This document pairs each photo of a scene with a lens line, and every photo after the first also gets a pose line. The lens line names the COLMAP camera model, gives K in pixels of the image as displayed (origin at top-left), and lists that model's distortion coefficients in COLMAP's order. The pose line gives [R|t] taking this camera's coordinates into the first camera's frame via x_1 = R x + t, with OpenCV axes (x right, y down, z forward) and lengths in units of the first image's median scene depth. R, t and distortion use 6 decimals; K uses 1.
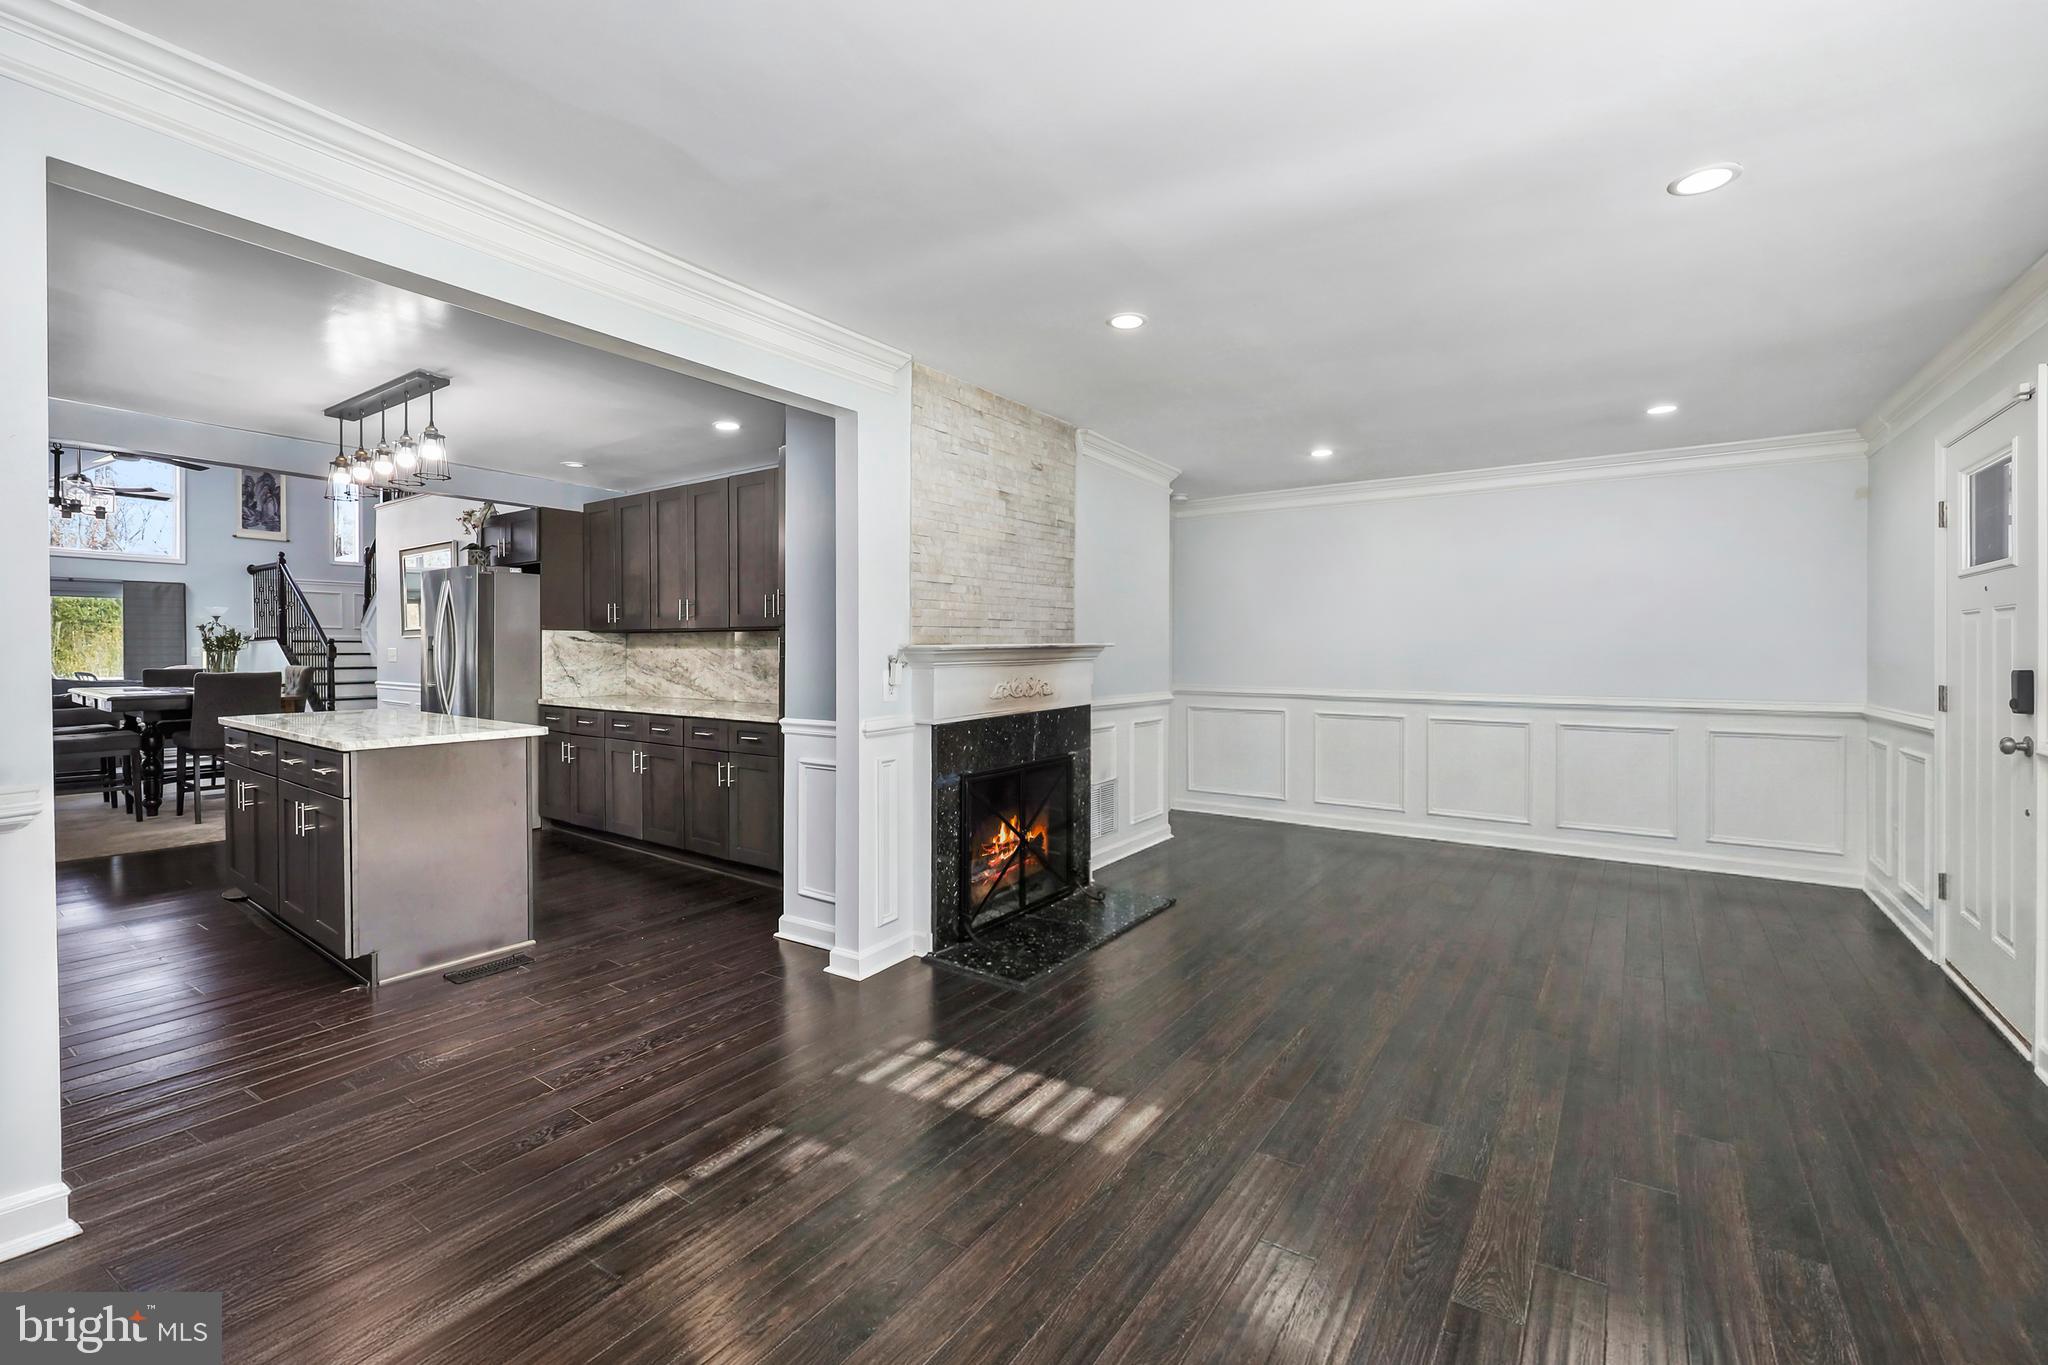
lens RADIAL K [[842.7, 0, 1028.2], [0, 842.7, 652.2], [0, 0, 1]] dist [0.000138, 0.000040]
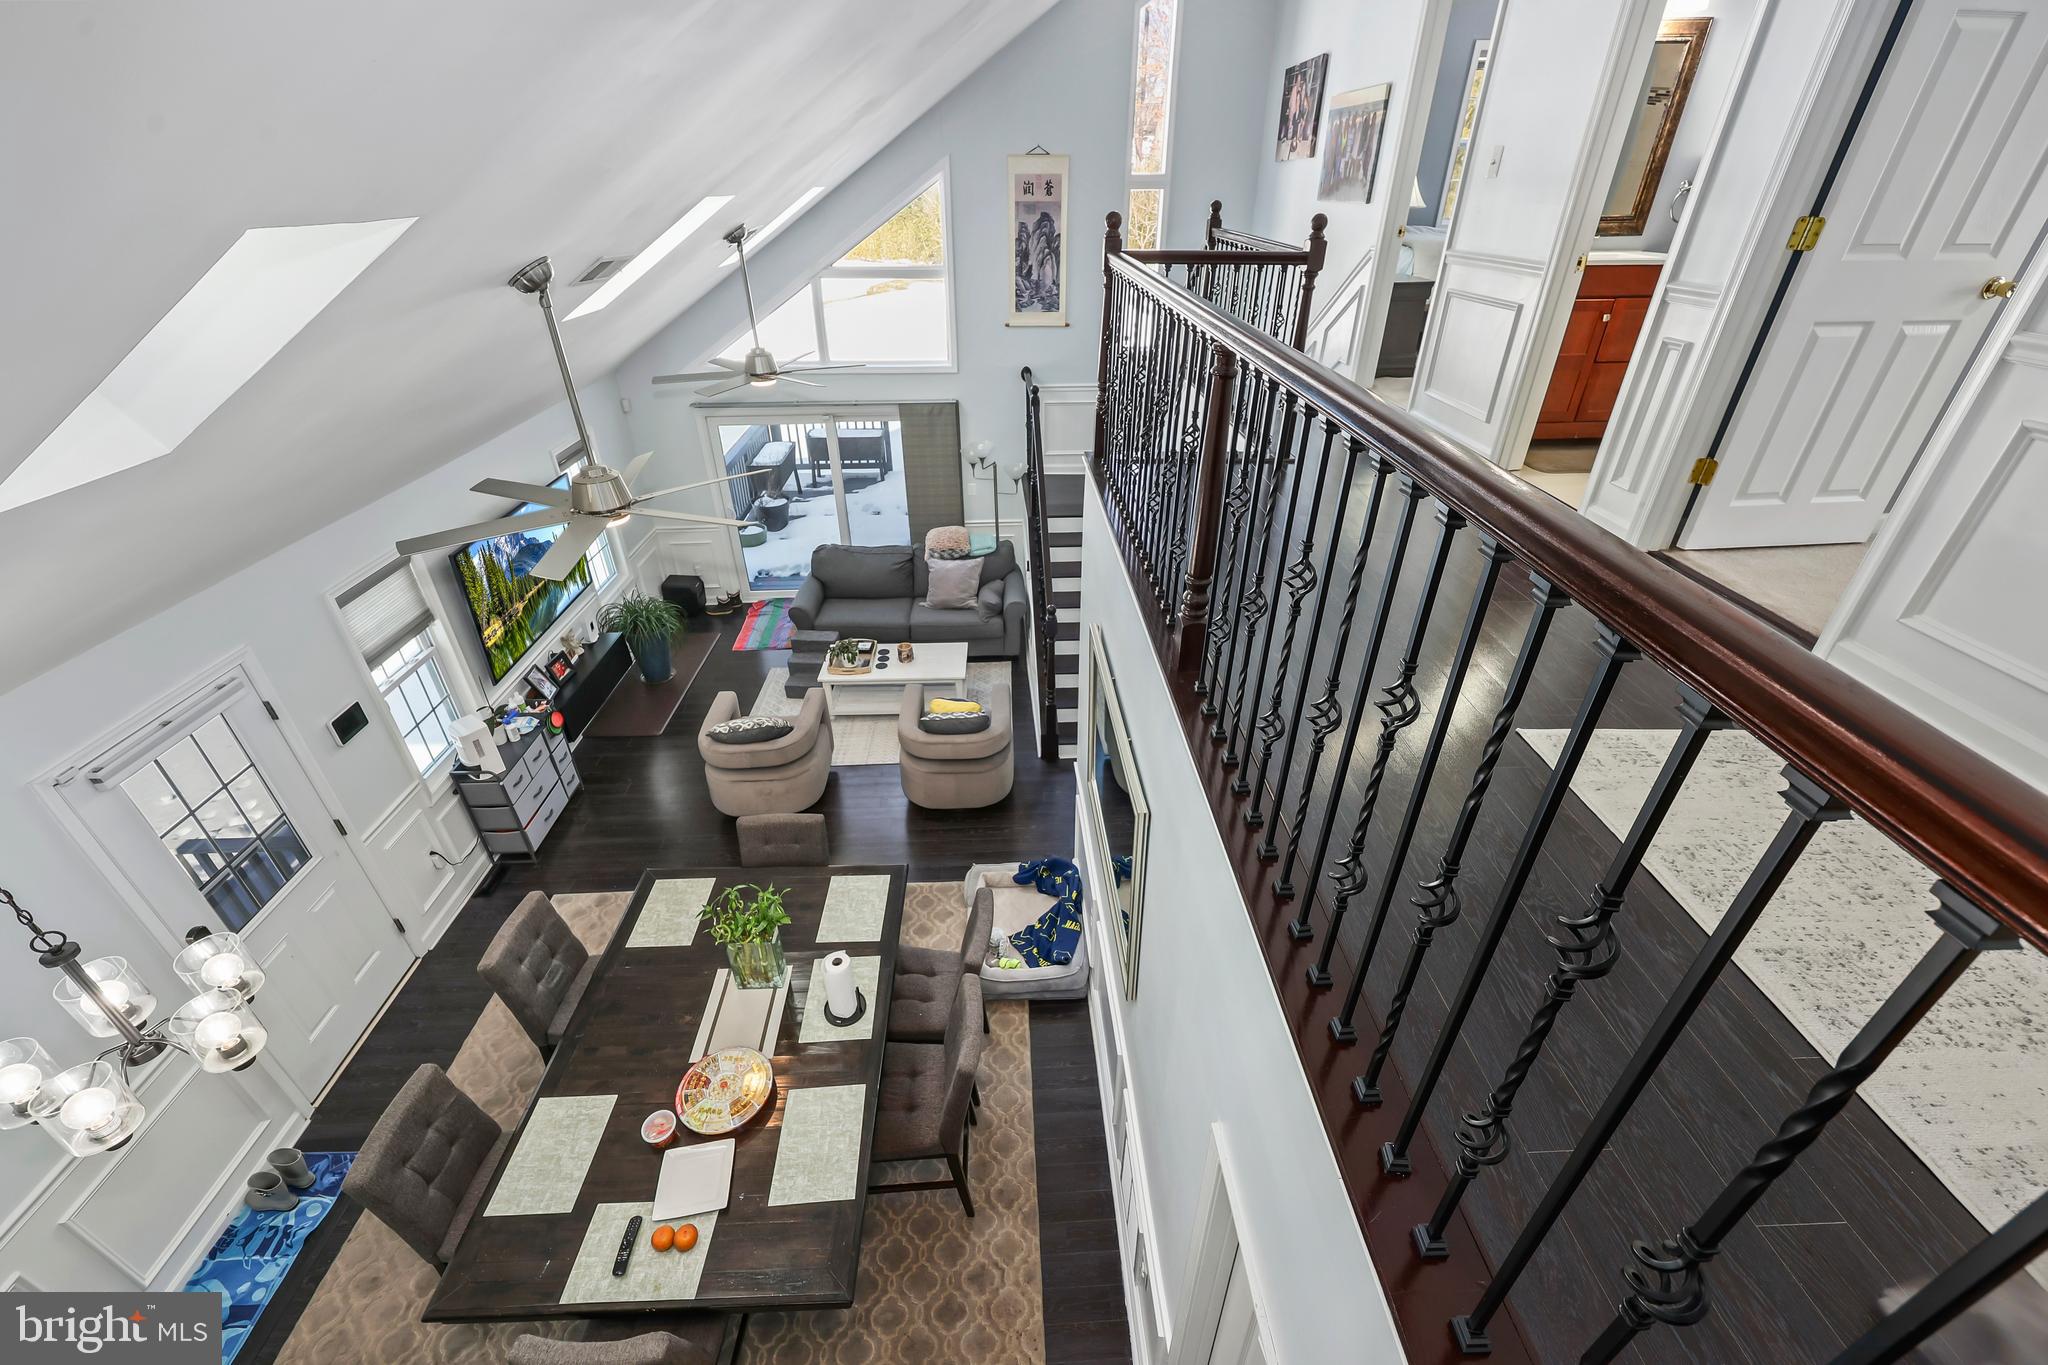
lens RADIAL K [[830.2, 0, 1024.0], [0, 830.2, 682.5], [0, 0, 1]] dist [-0.000281, -0.000015]
pose [[0.621238, 0.413538, -0.665619, -0.376049], [-0.001809, 0.850169, 0.526507, -0.256123], [0.783620, -0.325883, 0.528905, 0.579225]]
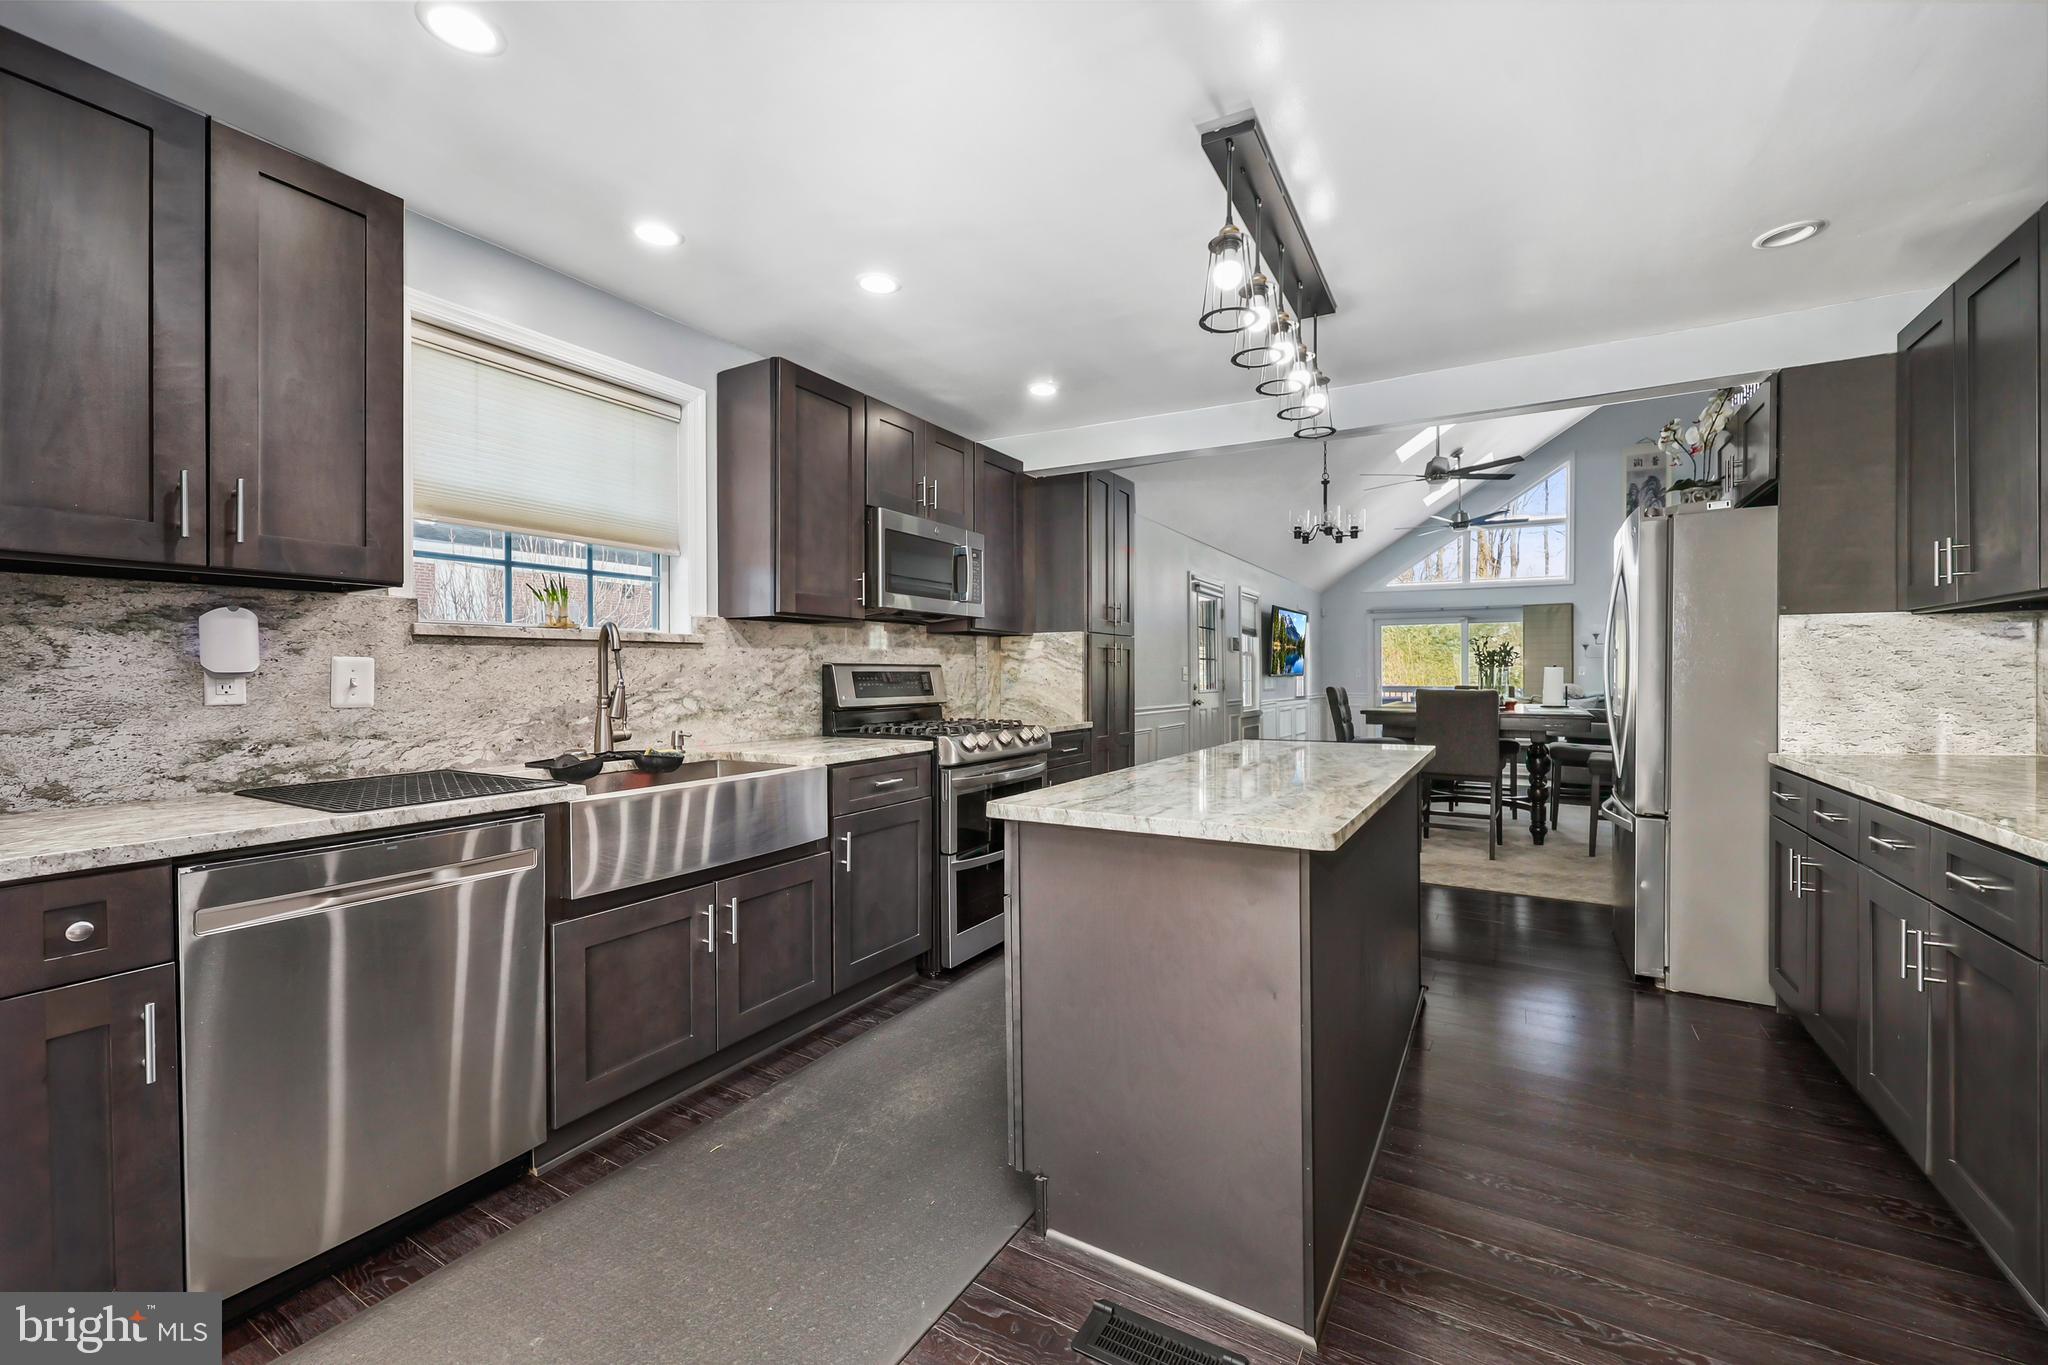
lens RADIAL K [[830.2, 0, 1024.0], [0, 830.2, 682.5], [0, 0, 1]] dist [-0.000281, -0.000015]
pose [[0.082642, 0.011965, -0.996507, -0.062519], [-0.005216, 0.999919, 0.011574, 0.005169], [0.996566, 0.004241, 0.082698, 0.262825]]
